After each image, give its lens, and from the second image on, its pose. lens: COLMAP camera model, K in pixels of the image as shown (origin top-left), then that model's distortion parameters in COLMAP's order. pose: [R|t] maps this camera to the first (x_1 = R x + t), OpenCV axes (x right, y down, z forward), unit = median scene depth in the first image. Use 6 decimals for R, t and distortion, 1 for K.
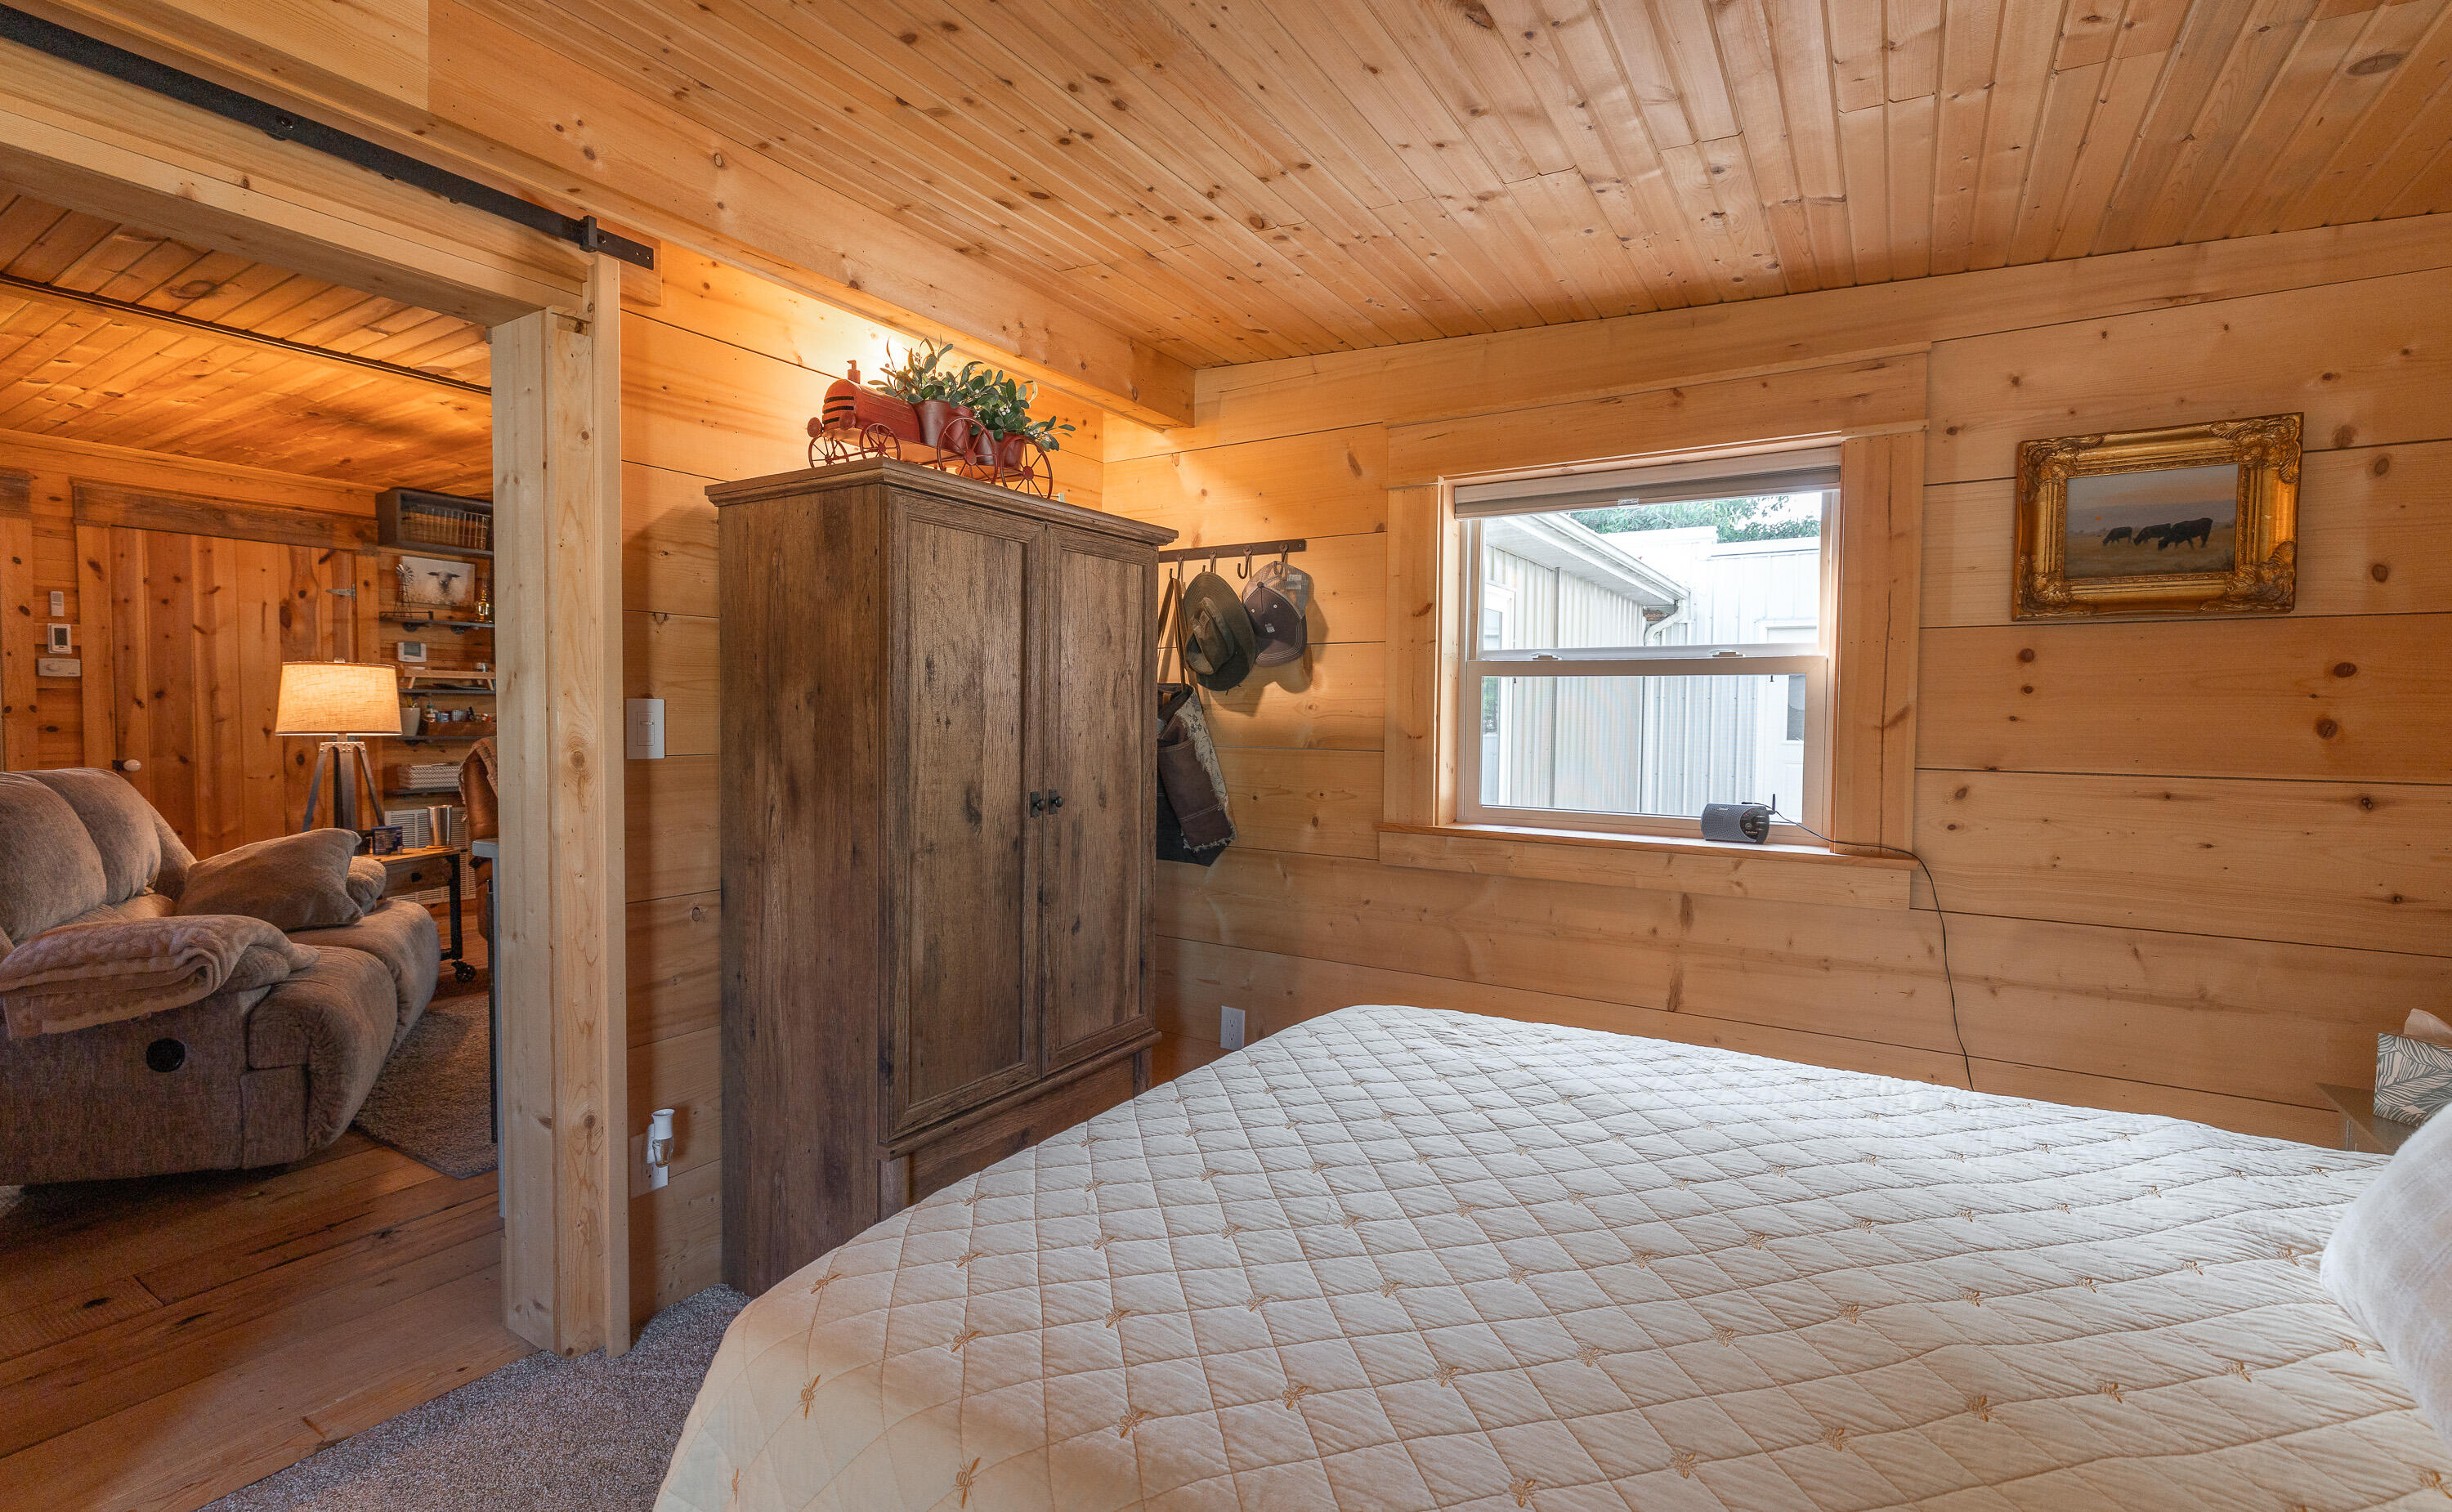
lens RADIAL K [[1067.8, 0, 1230.8], [0, 1067.8, 749.3], [0, 0, 1]] dist [0.000463, 0.001020]
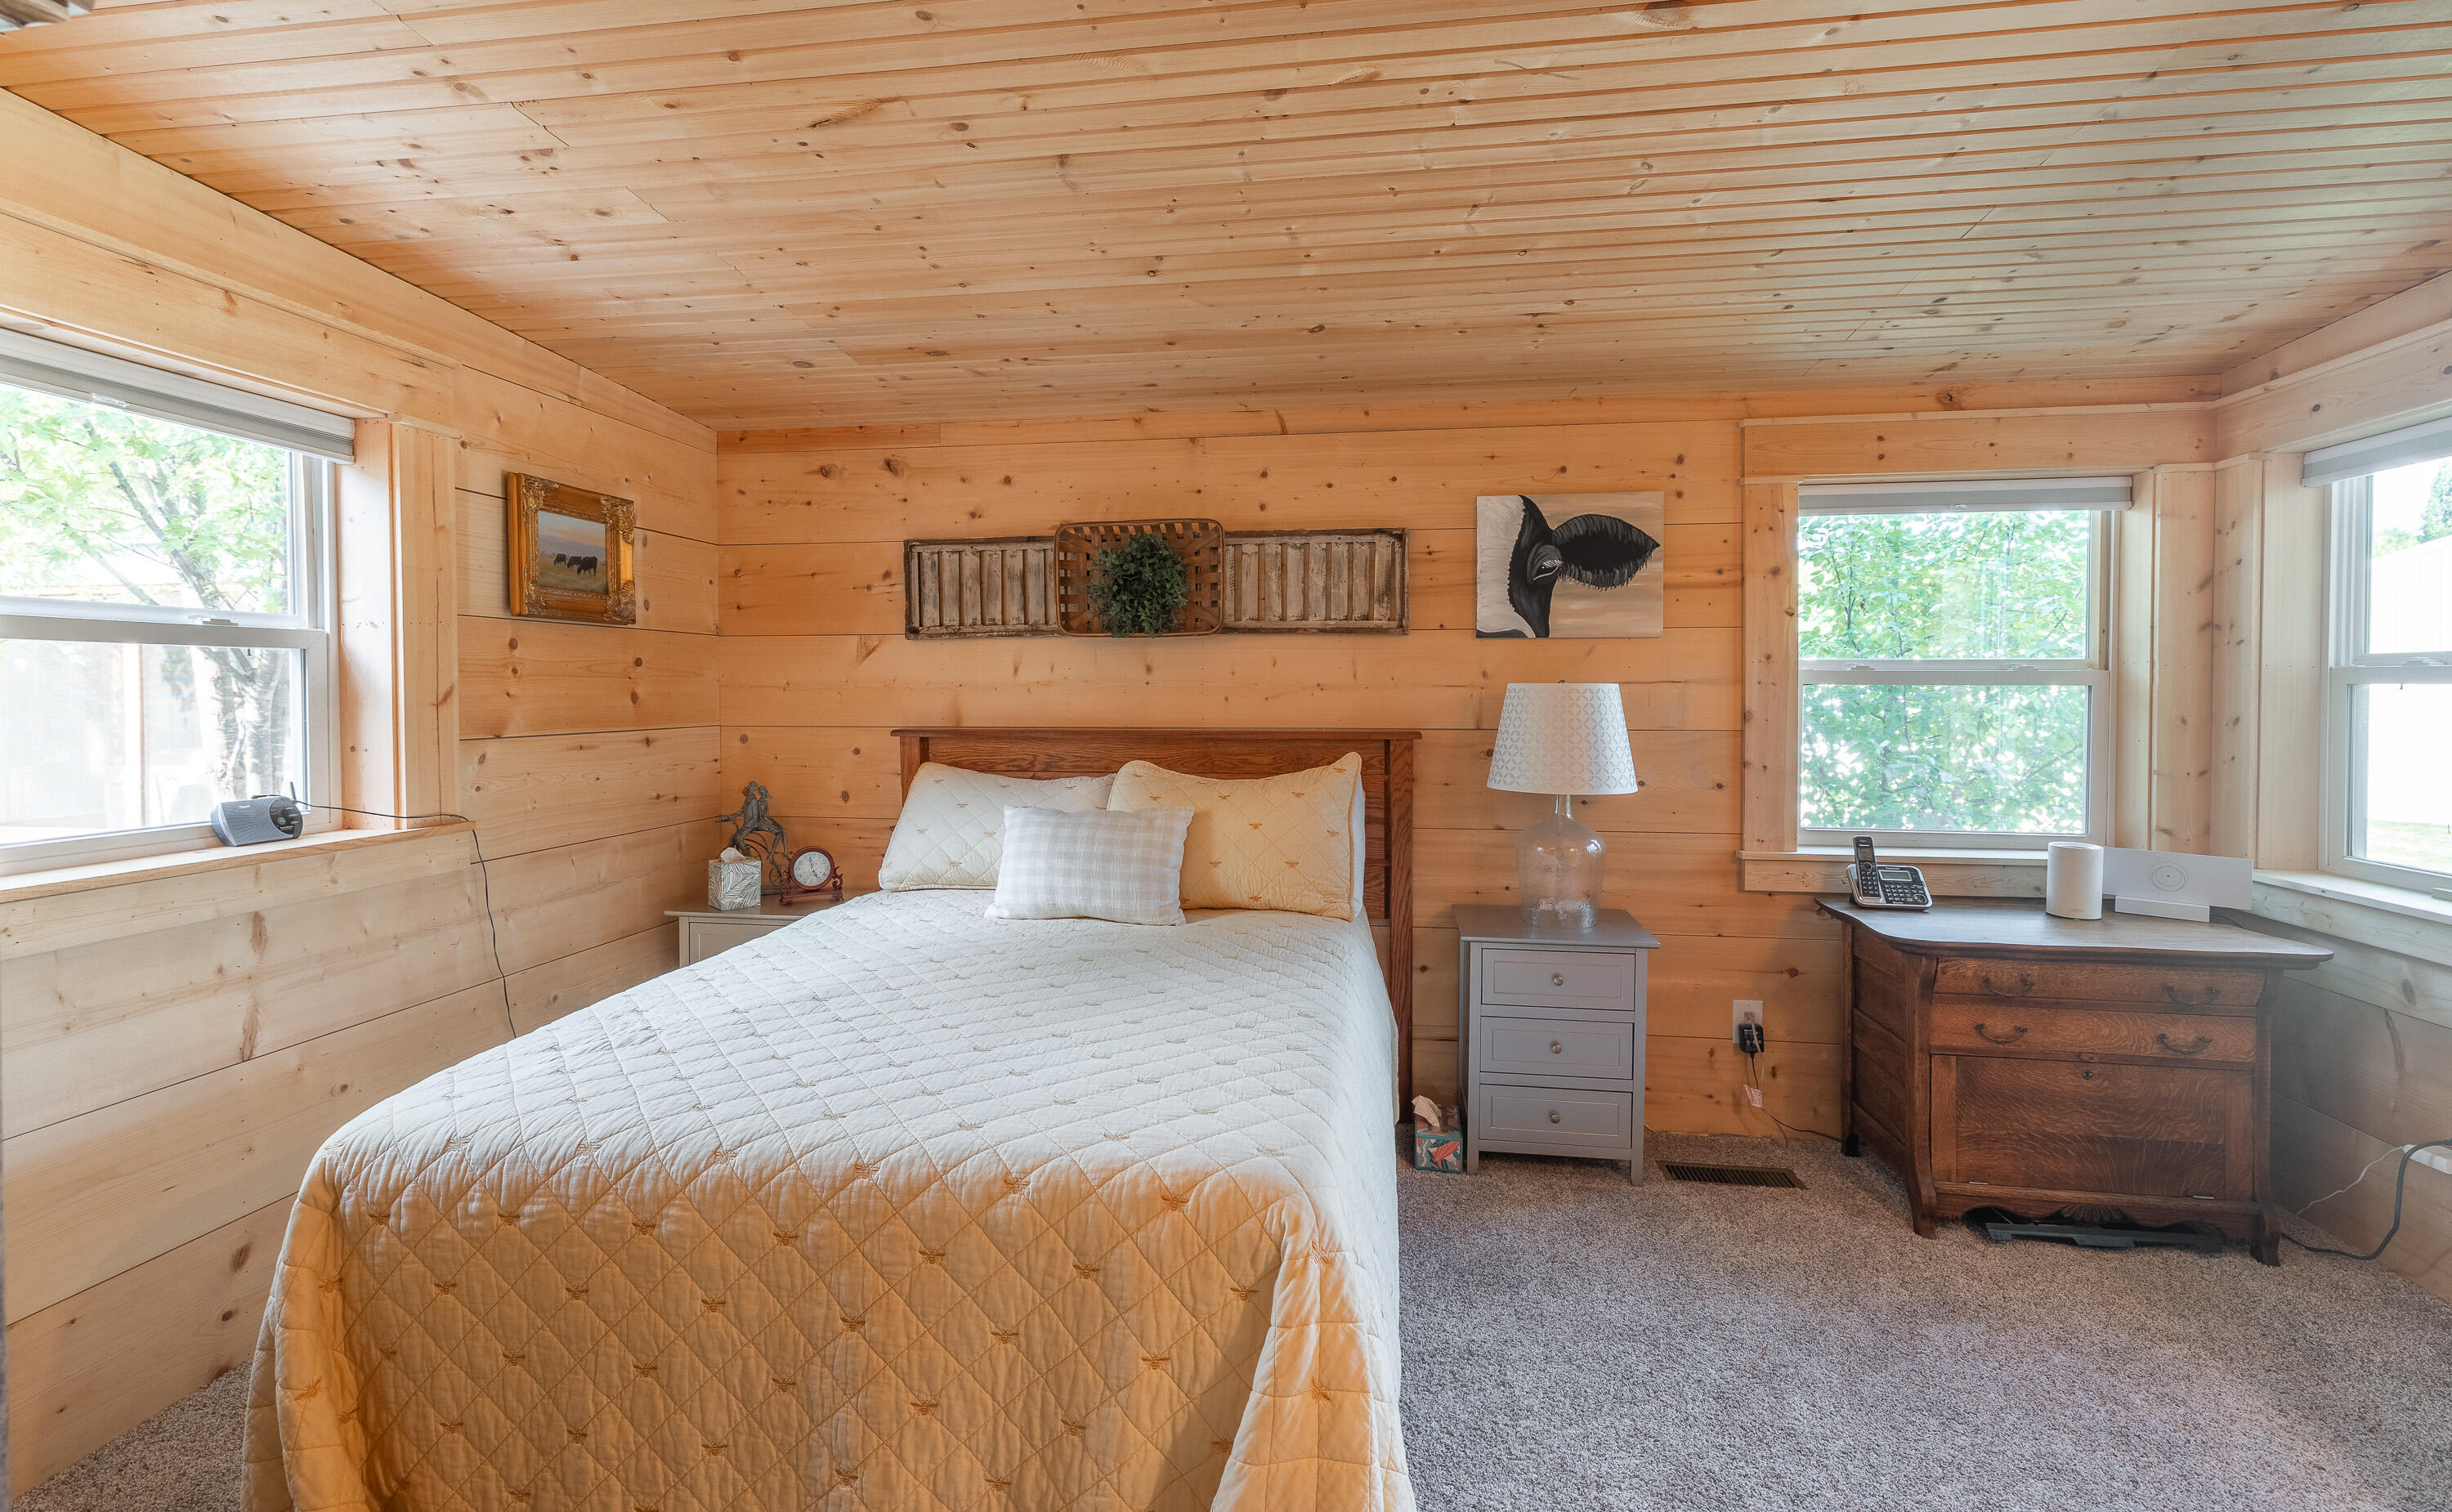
lens RADIAL K [[1067.8, 0, 1232.5], [0, 1067.8, 709.6], [0, 0, 1]] dist [0.000463, 0.001020]
pose [[-0.406510, -0.028578, 0.913199, -0.720951], [0.025644, 0.998760, 0.042671, -0.041973], [-0.913286, 0.040764, -0.405274, 0.728213]]
